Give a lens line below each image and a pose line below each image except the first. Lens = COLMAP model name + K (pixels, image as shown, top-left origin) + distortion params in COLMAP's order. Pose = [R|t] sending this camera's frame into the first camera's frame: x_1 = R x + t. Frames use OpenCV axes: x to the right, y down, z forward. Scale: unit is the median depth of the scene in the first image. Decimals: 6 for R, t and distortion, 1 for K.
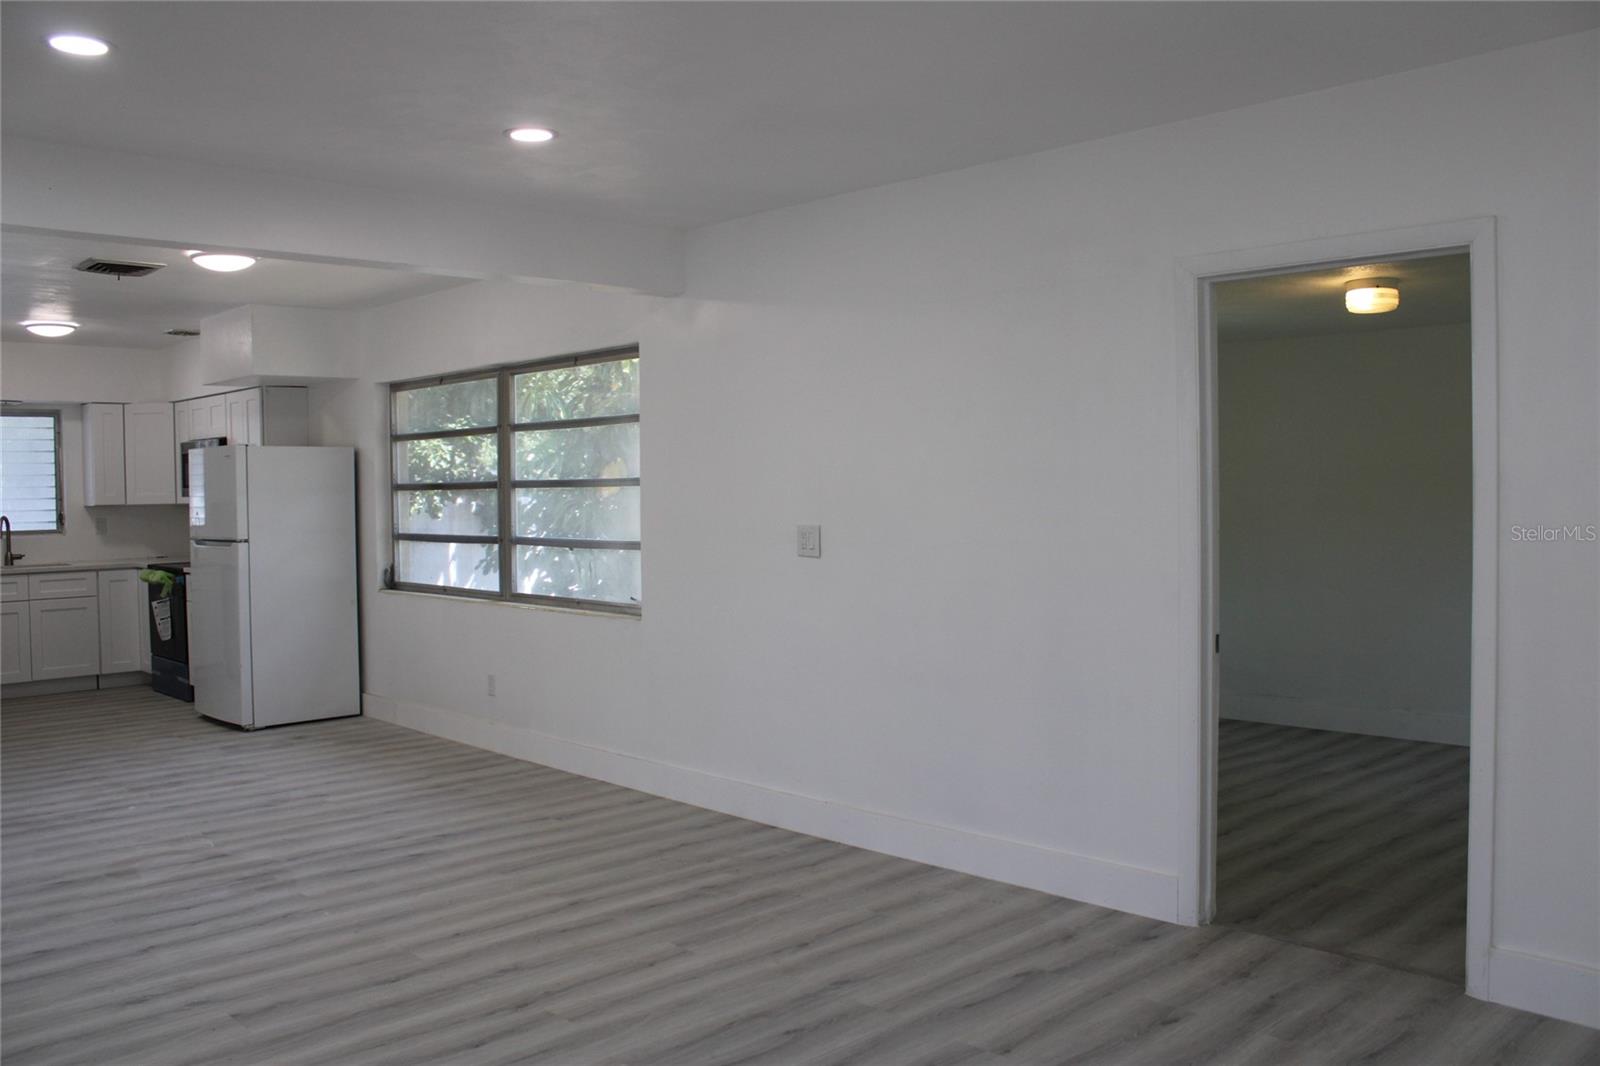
lens RADIAL K [[1340.8, 0, 800.0], [0, 1340.8, 533.0], [0, 0, 1]] dist [-0.161803, 0.144069]
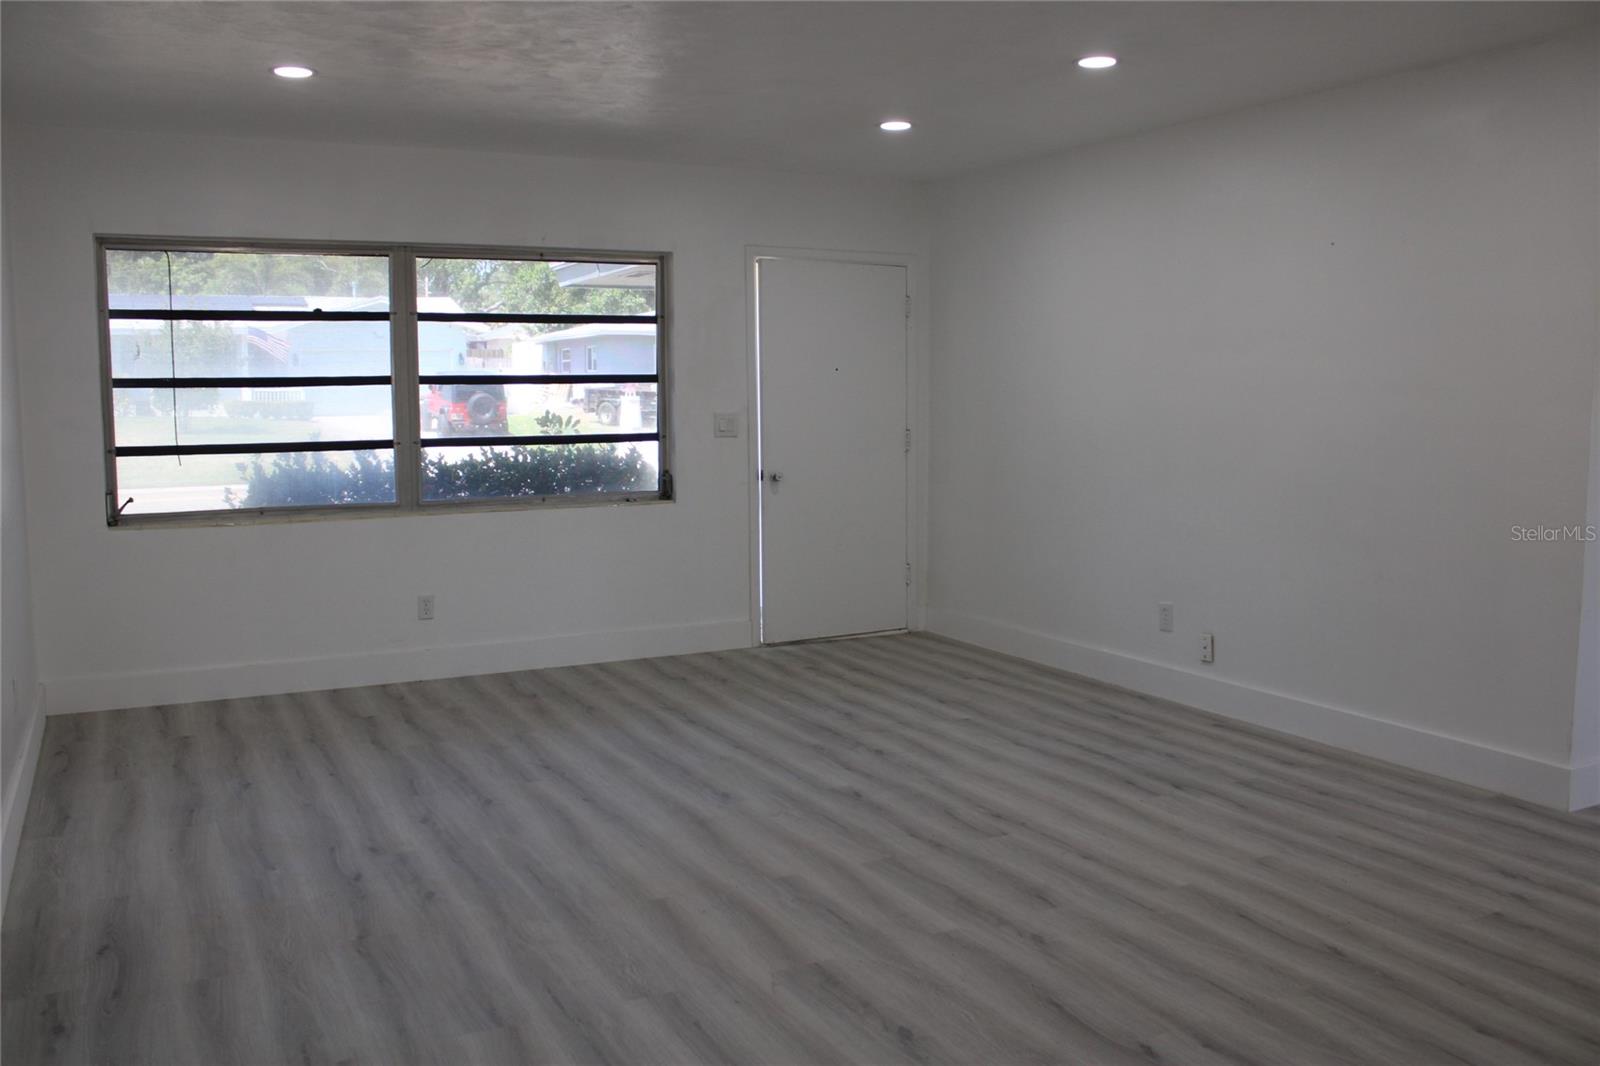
lens RADIAL K [[1340.8, 0, 800.0], [0, 1340.8, 533.0], [0, 0, 1]] dist [-0.161803, 0.144069]
pose [[0.294345, -0.085136, 0.951900, -0.873484], [0.034494, 0.996322, 0.078442, 0.004276], [-0.955076, 0.009746, 0.296199, 0.438007]]
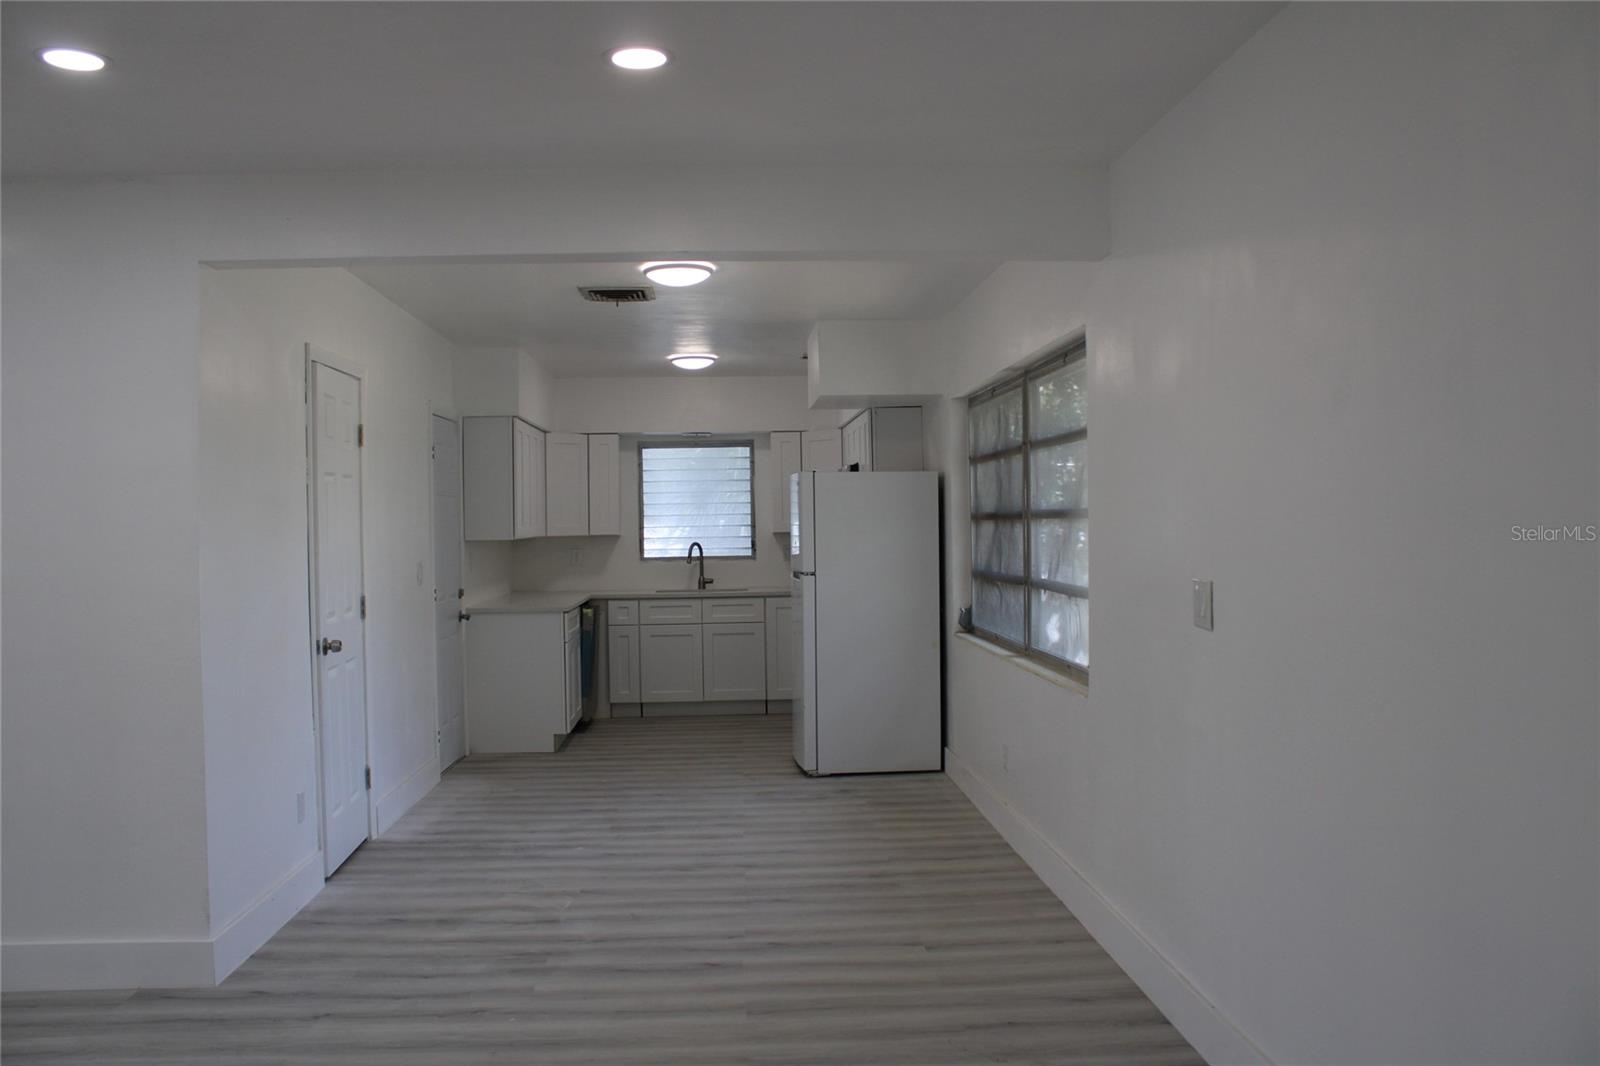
lens RADIAL K [[1340.8, 0, 800.0], [0, 1340.8, 533.0], [0, 0, 1]] dist [-0.161803, 0.144069]
pose [[0.761428, 0.008590, -0.648193, 0.181227], [-0.020927, 0.999717, -0.011334, -0.011436], [0.647912, 0.022195, 0.761392, 0.252457]]
